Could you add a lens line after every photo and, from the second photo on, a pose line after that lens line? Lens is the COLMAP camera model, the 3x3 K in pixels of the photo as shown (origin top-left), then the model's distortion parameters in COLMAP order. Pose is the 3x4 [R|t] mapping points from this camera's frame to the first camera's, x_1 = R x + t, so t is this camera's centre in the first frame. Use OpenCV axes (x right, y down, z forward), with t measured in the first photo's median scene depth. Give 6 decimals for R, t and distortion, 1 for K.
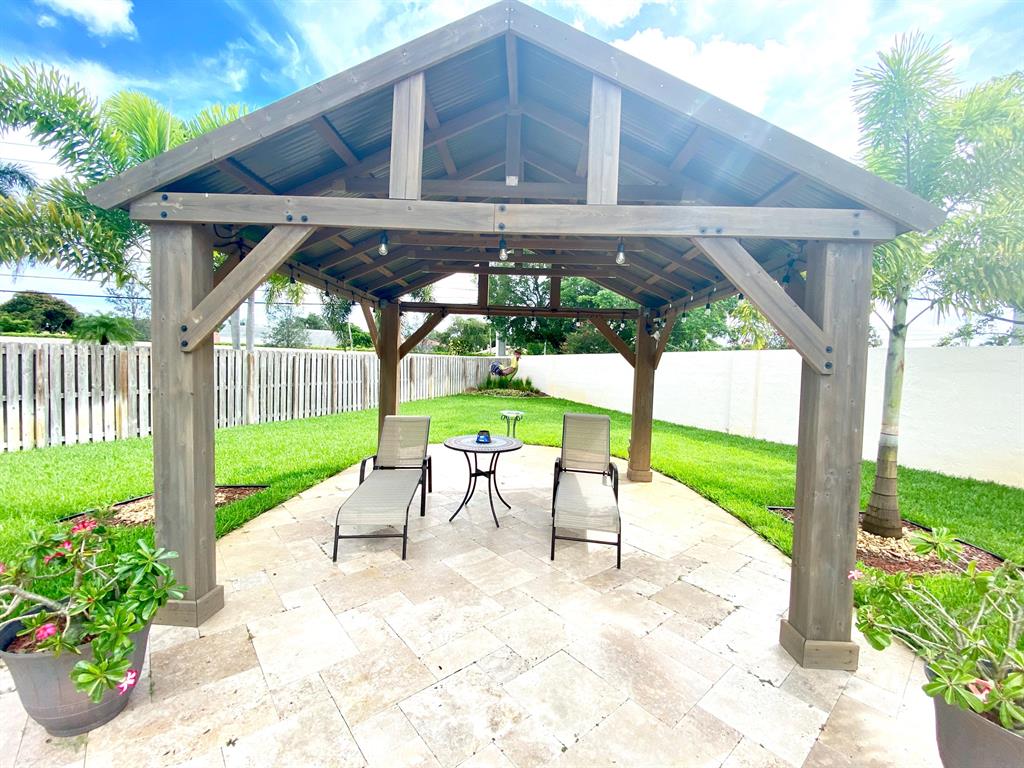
lens RADIAL K [[416.1, 0, 512.0], [0, 416.1, 384.0], [0, 0, 1]] dist [0.010335, -0.015895]
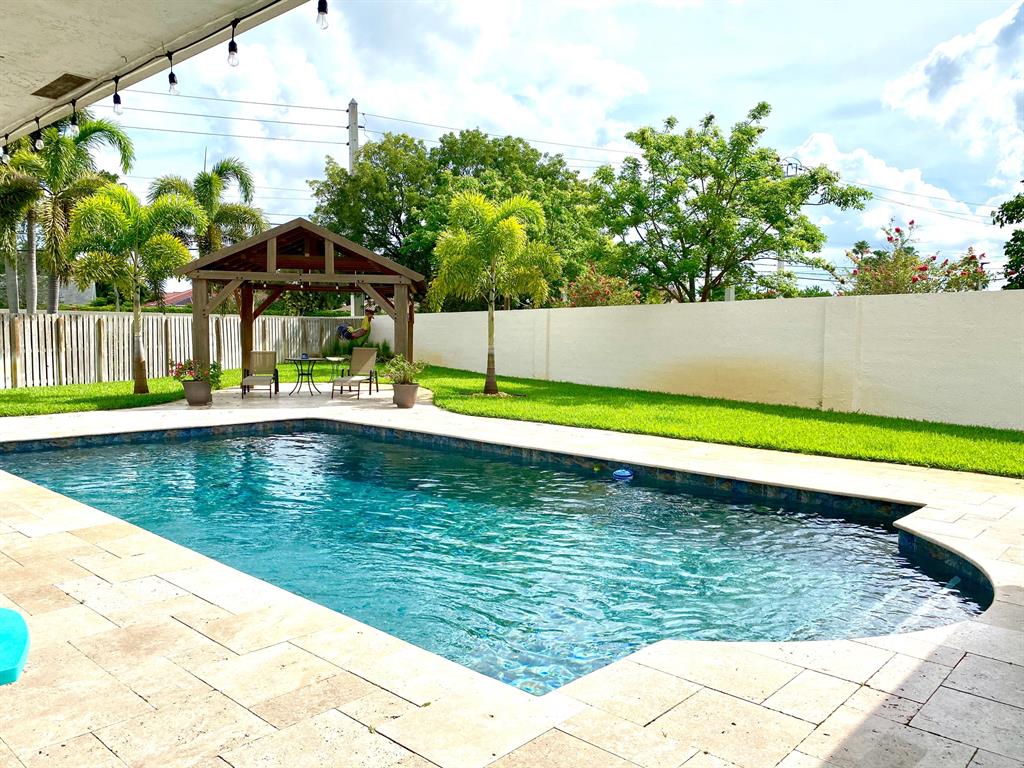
lens RADIAL K [[785.9, 0, 512.0], [0, 785.9, 384.0], [0, 0, 1]] dist [0.005726, 0.002508]
pose [[0.991348, -0.027756, 0.128292, 0.185823], [0.024849, 0.999398, 0.024203, 0.080121], [-0.128887, -0.020806, 0.991441, -1.249762]]
